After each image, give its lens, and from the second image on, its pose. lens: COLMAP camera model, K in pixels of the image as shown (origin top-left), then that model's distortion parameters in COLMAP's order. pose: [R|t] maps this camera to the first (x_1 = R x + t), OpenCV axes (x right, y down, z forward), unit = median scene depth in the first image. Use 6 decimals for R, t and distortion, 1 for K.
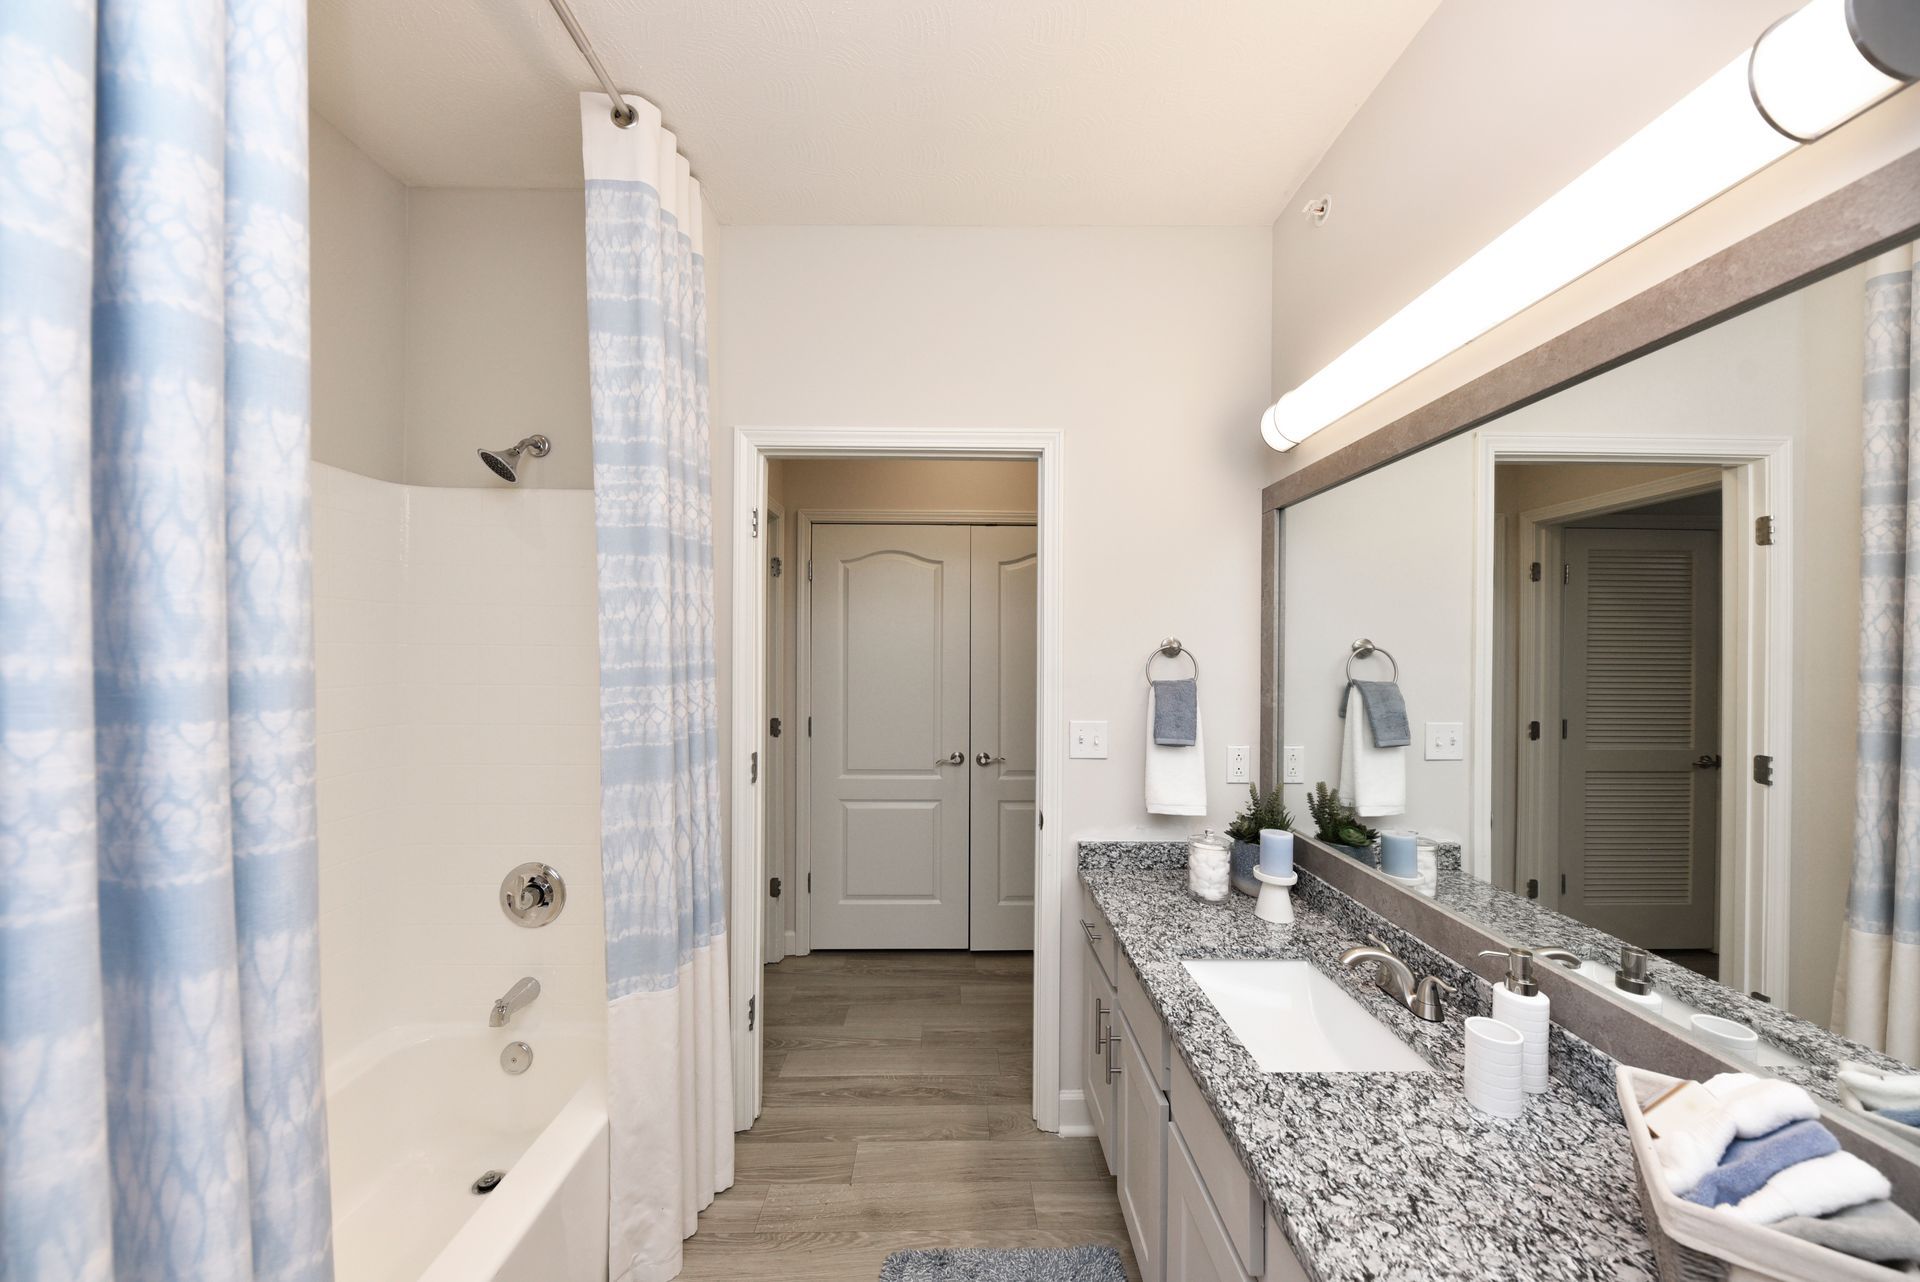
lens RADIAL K [[794.2, 0, 956.7], [0, 794.2, 649.5], [0, 0, 1]] dist [0.011723, -0.008502]
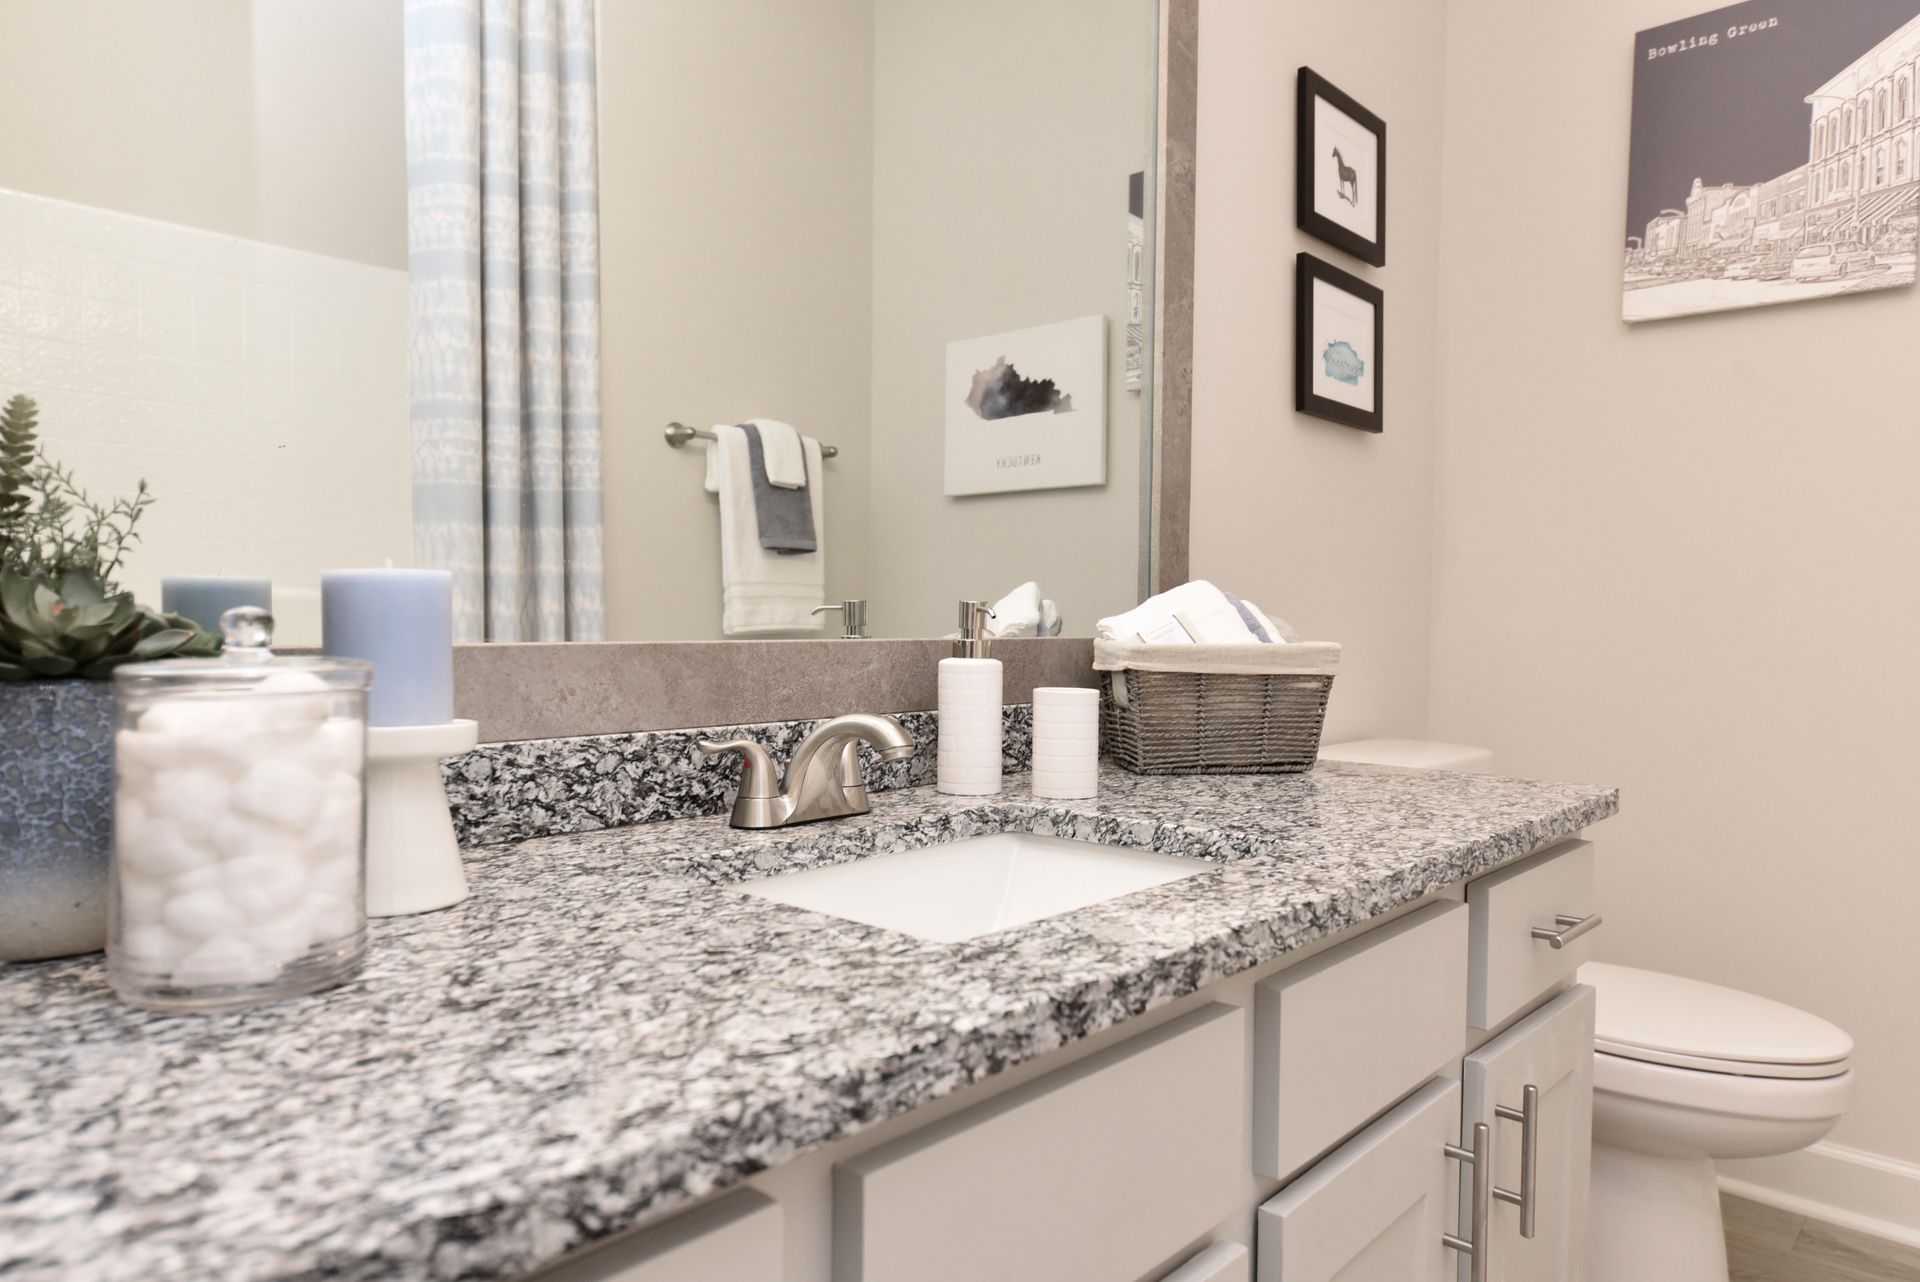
lens RADIAL K [[1237.0, 0, 969.5], [0, 1237.0, 647.5], [0, 0, 1]] dist [-0.010562, 0.030059]
pose [[-0.743138, -0.036107, 0.668163, 0.004463], [0.004552, 0.998247, 0.059008, 0.269804], [-0.669122, 0.046893, -0.741672, 1.350038]]
